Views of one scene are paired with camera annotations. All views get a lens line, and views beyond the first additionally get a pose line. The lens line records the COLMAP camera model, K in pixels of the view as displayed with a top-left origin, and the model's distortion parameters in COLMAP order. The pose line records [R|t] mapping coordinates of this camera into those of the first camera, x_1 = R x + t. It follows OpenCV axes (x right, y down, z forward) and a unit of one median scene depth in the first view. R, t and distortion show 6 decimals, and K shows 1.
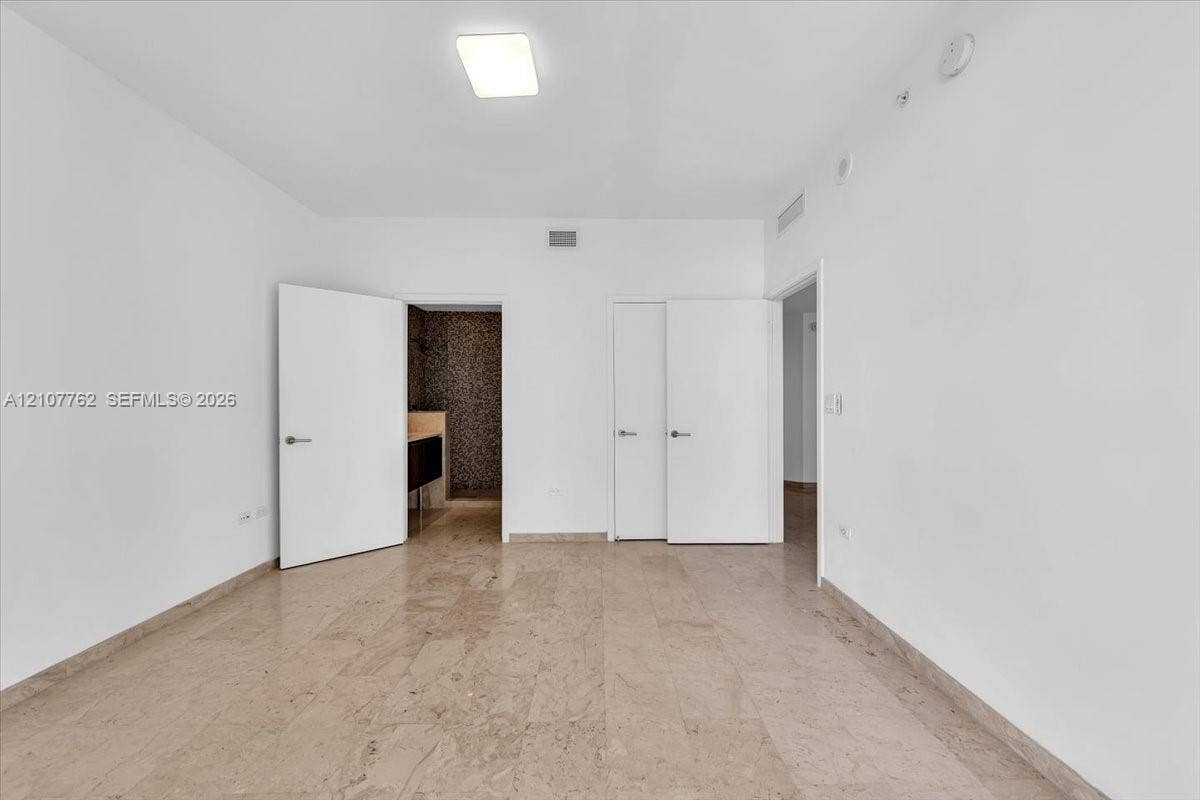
lens RADIAL K [[452.7, 0, 600.0], [0, 452.7, 400.0], [0, 0, 1]] dist [-0.000439, -0.000169]
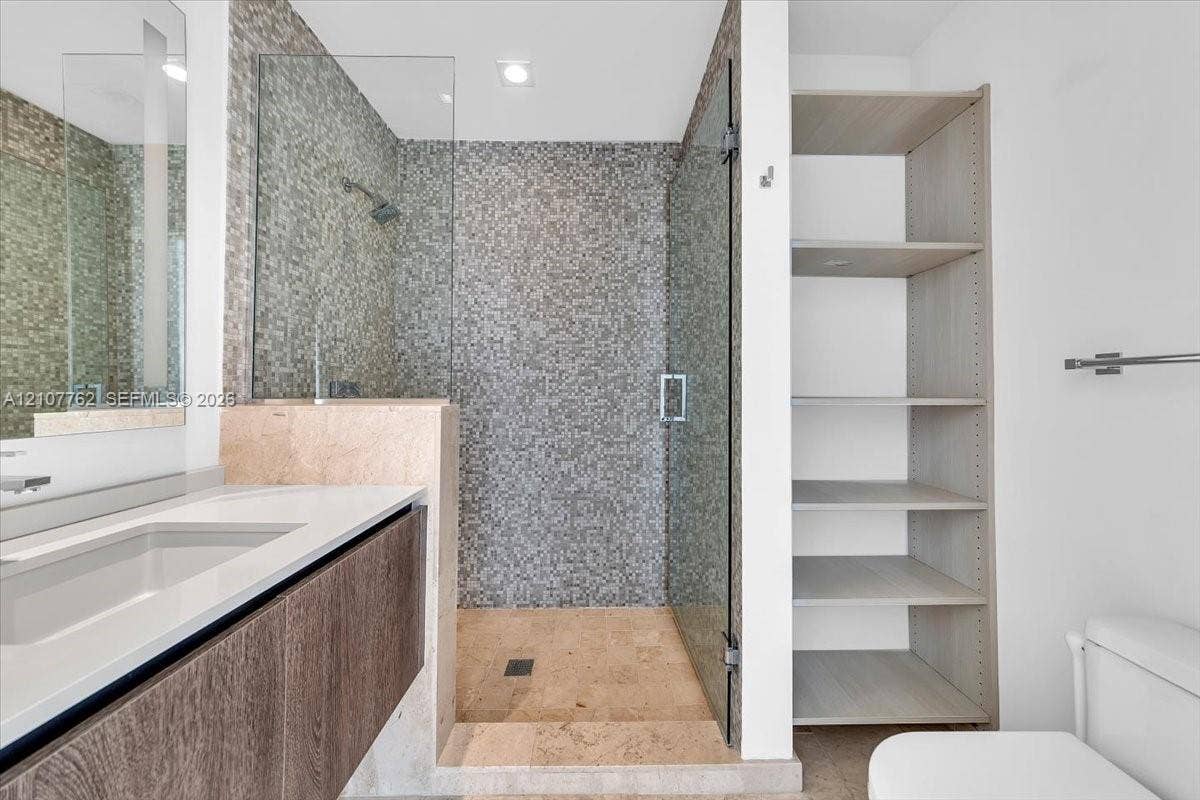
lens RADIAL K [[427.4, 0, 597.7], [0, 427.4, 382.7], [0, 0, 1]] dist [0.000135, -0.000013]
pose [[0.999964, 0.008516, -0.000534, -0.334187], [-0.008525, 0.999747, -0.020802, 0.025749], [0.000357, 0.020806, 0.999783, 0.998907]]
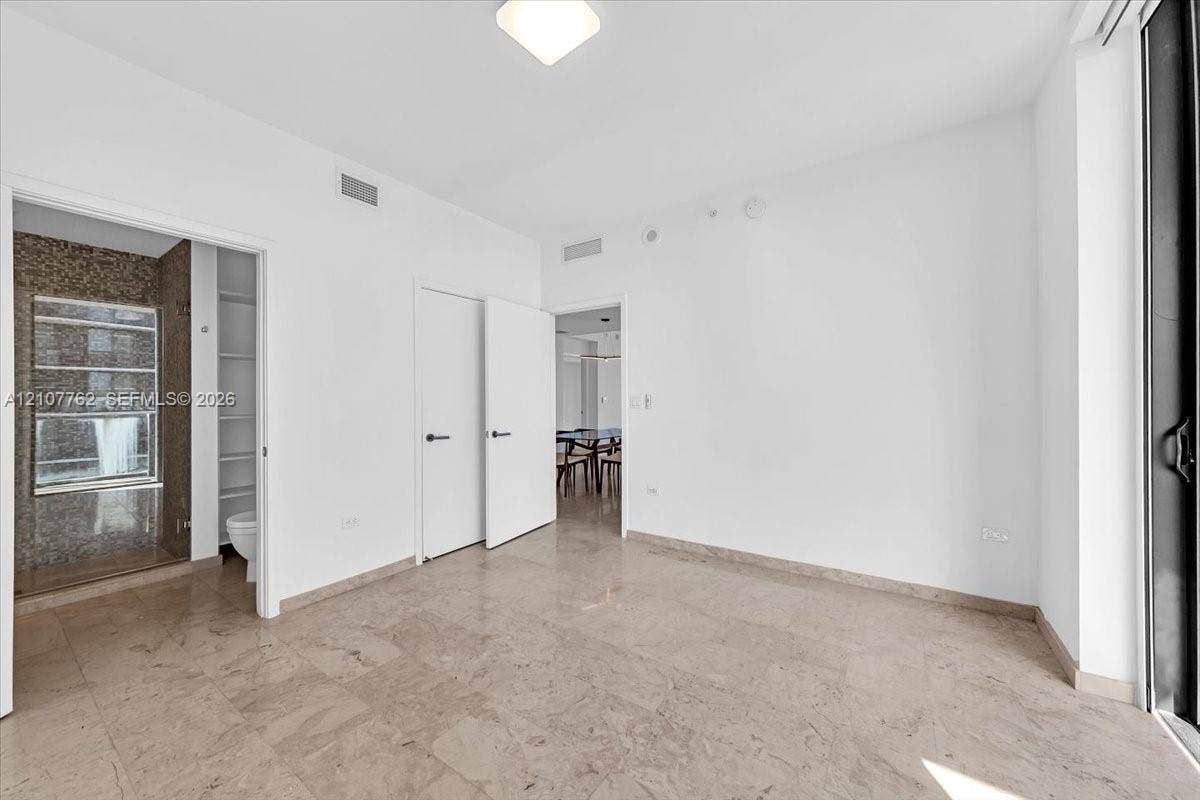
lens RADIAL K [[432.7, 0, 618.7], [0, 432.7, 399.1], [0, 0, 1]] dist [0.007786, 0.000074]
pose [[0.556994, 0.000819, 0.830516, -0.453256], [0.004492, 0.999982, -0.003998, 0.002895], [-0.830504, 0.005957, 0.556981, 0.227954]]
